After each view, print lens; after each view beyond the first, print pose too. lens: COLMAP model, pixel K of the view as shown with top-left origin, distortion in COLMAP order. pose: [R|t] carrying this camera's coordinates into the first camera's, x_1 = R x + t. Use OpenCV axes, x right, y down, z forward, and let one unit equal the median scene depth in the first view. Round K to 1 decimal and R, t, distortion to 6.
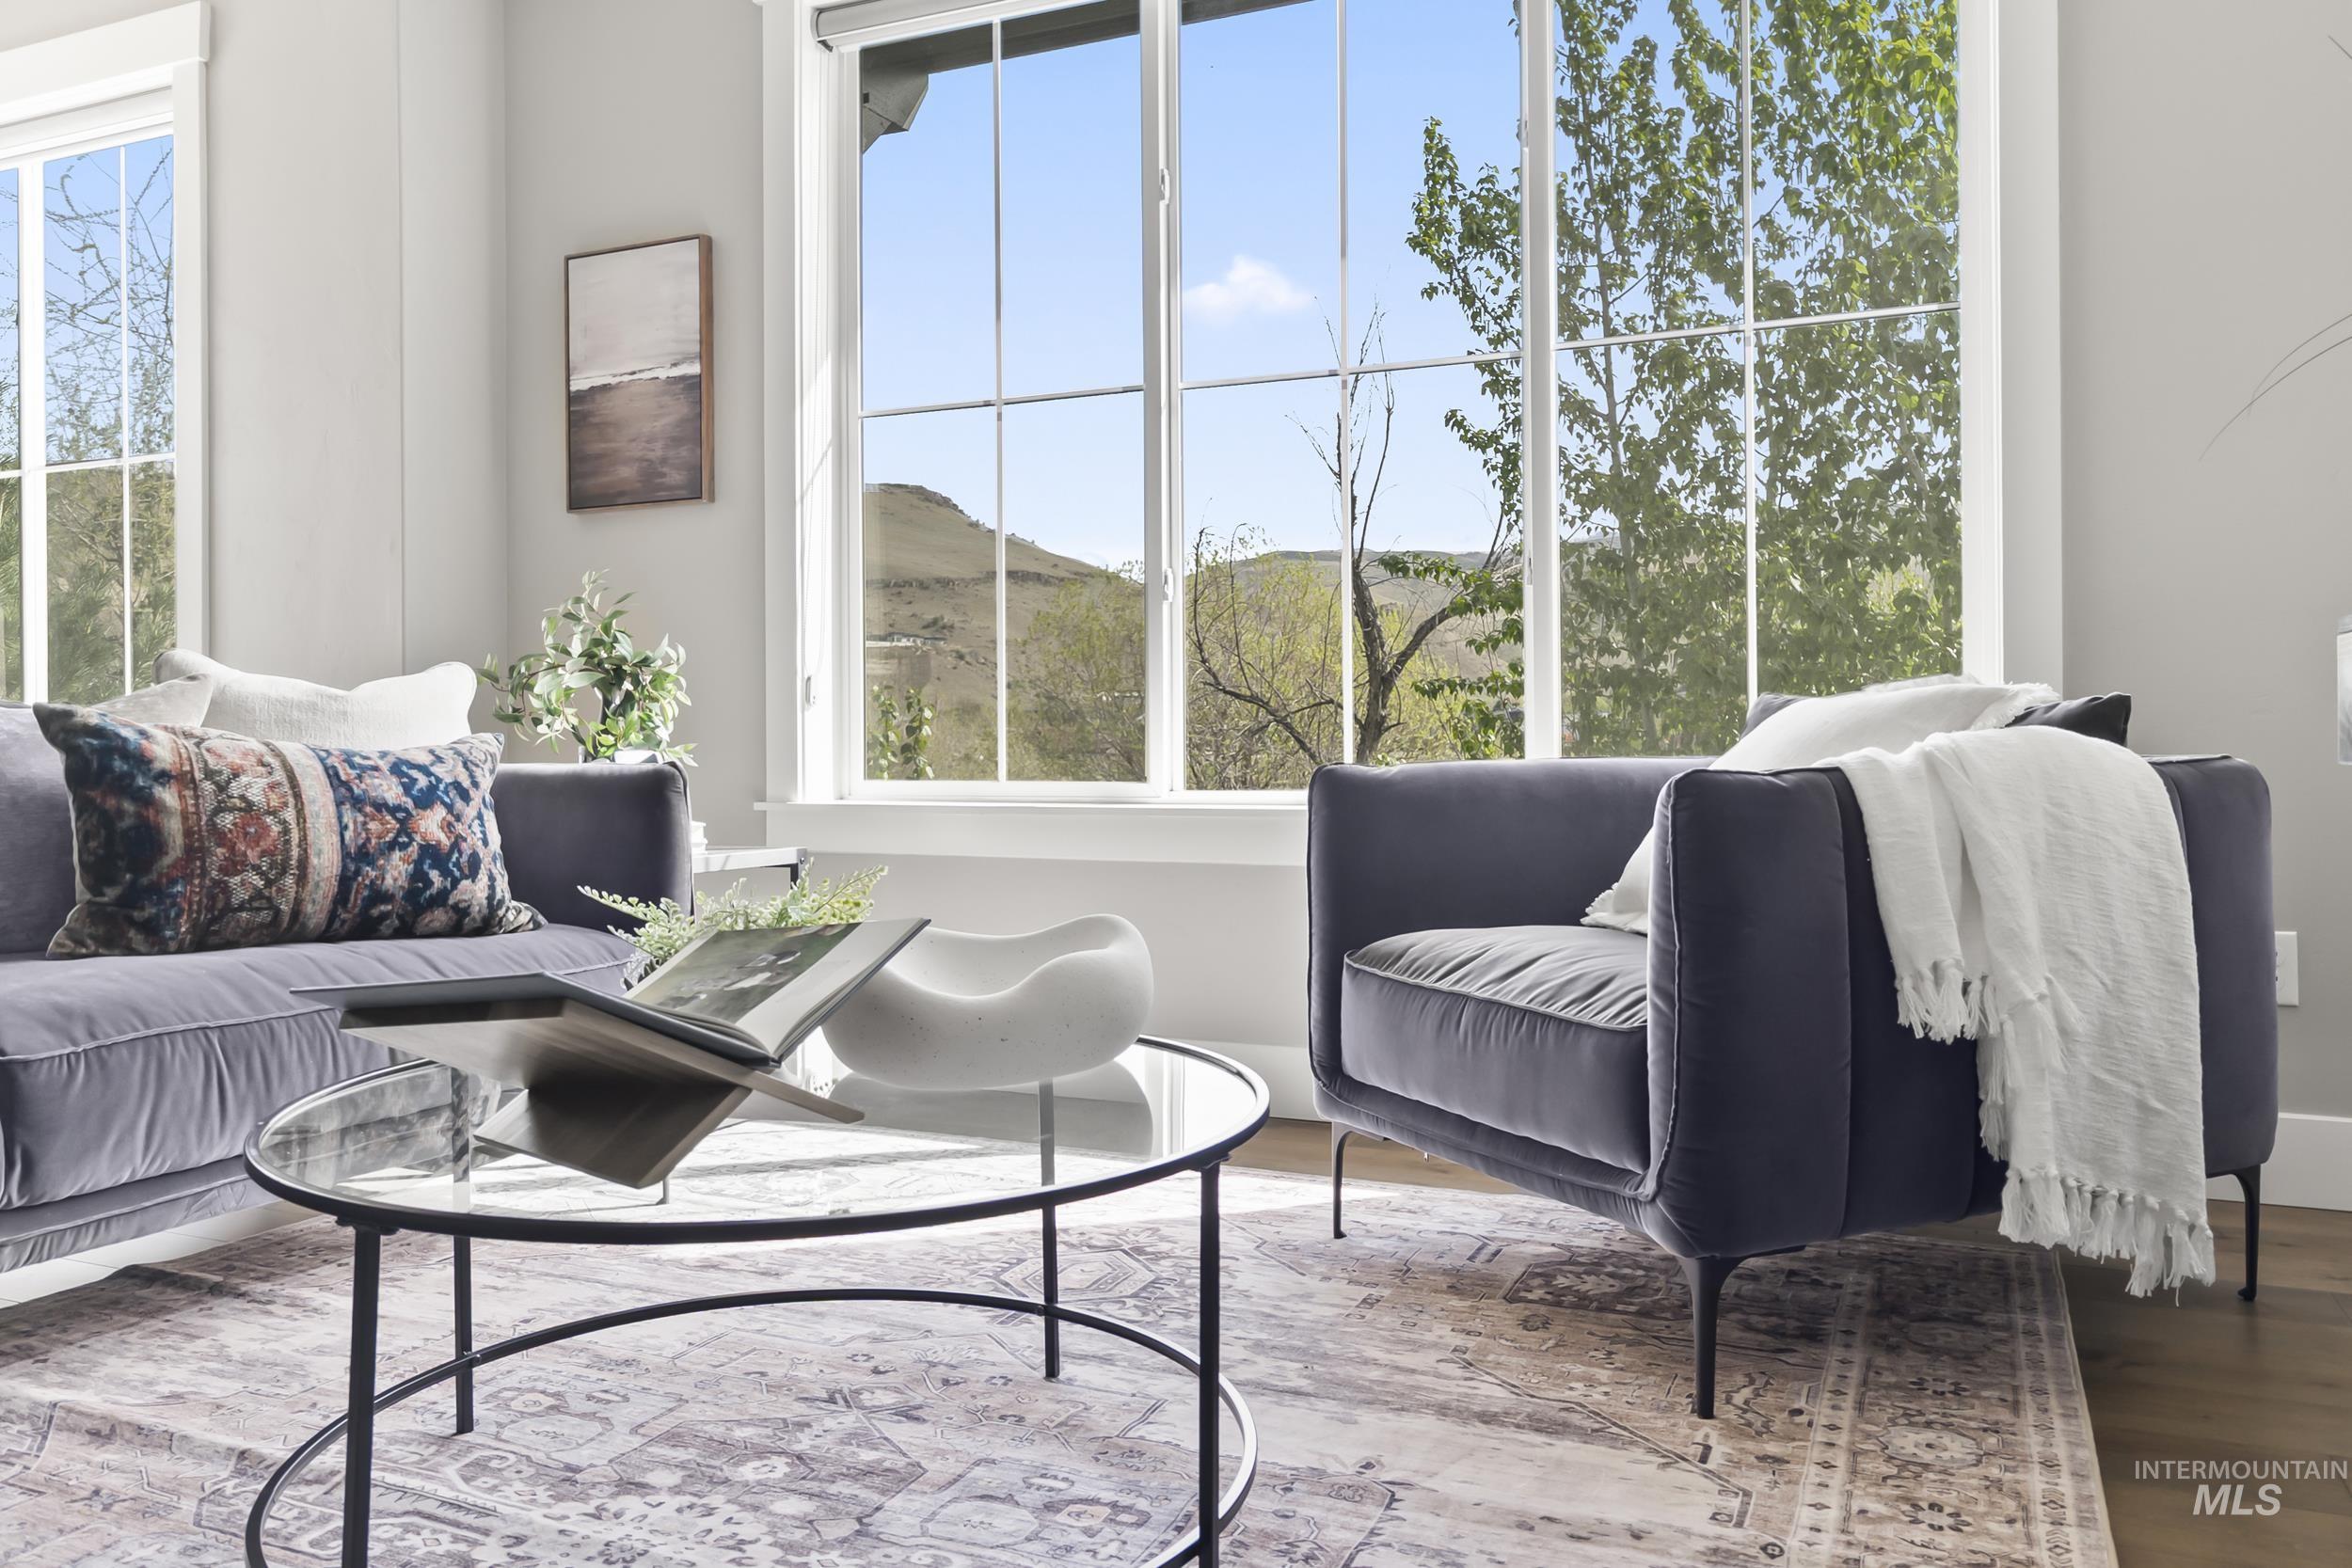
lens RADIAL K [[1723.2, 0, 1181.8], [0, 1723.2, 721.1], [0, 0, 1]] dist [0.006052, -0.004142]
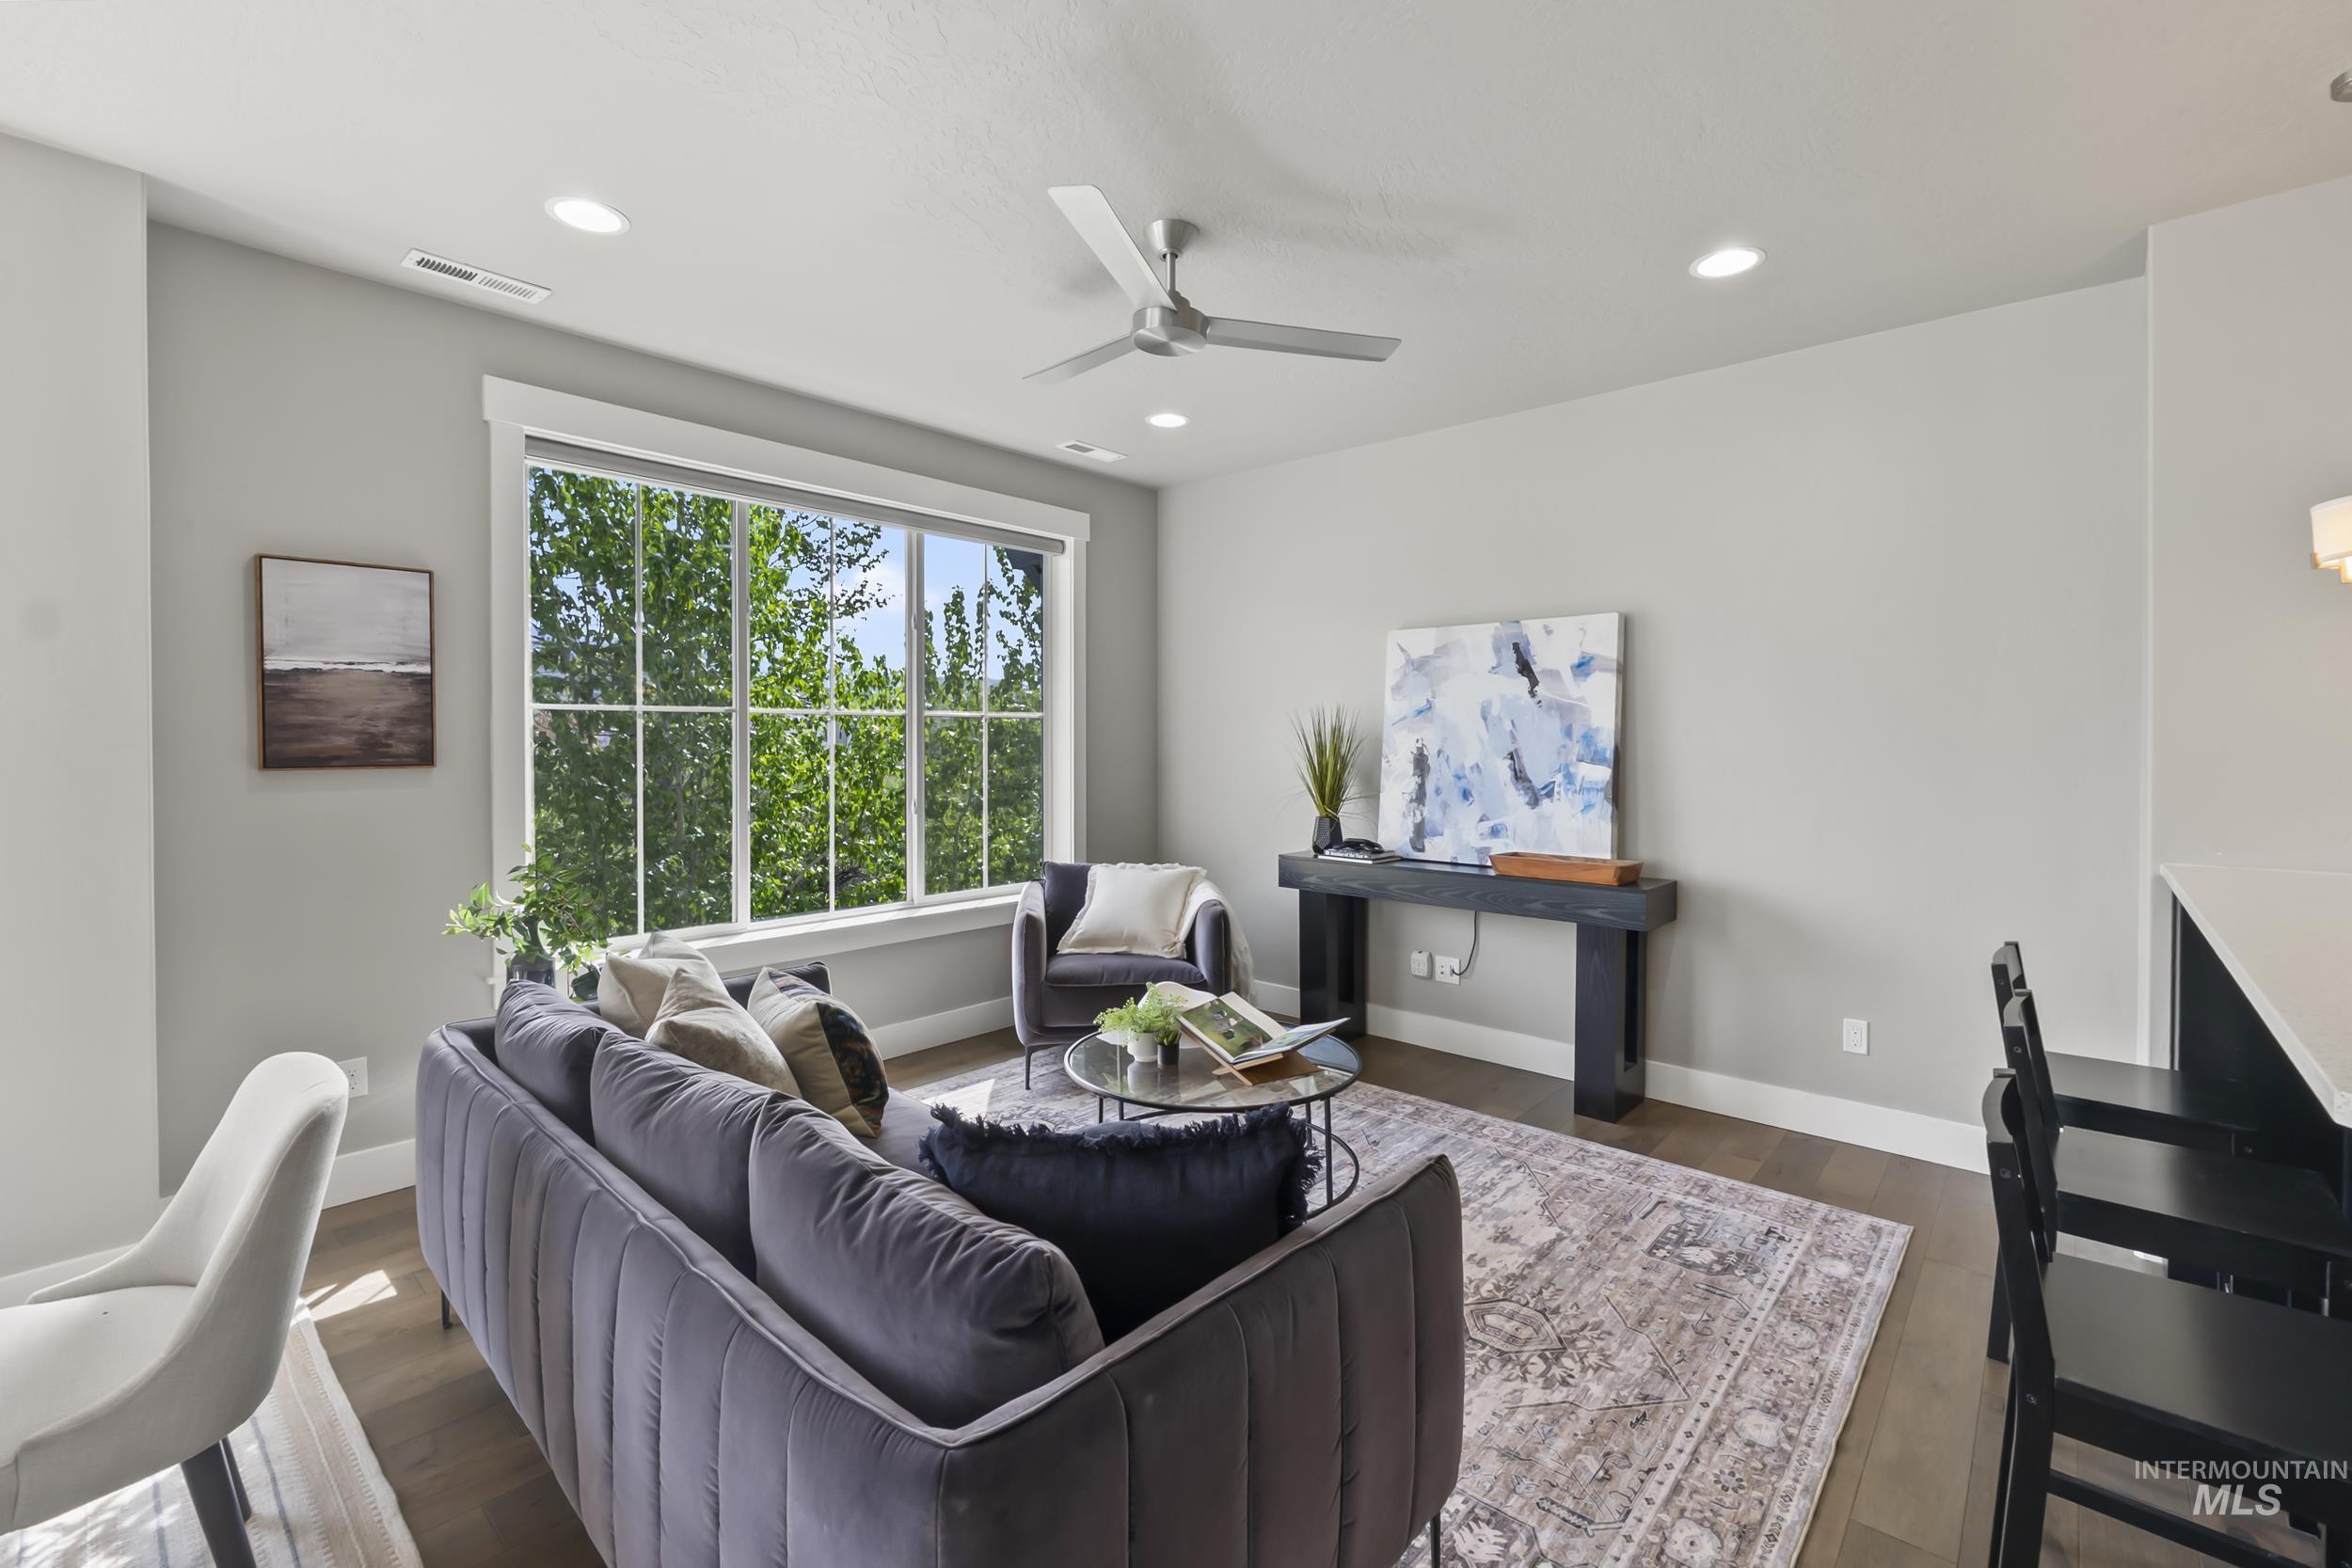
lens RADIAL K [[1002.1, 0, 1170.3], [0, 1002.1, 743.2], [0, 0, 1]] dist [-0.007670, 0.000818]
pose [[0.319338, 0.002158, 0.947639, -1.630598], [-0.010848, 0.999940, 0.001378, -0.298912], [-0.947579, -0.010720, 0.319342, 0.379808]]
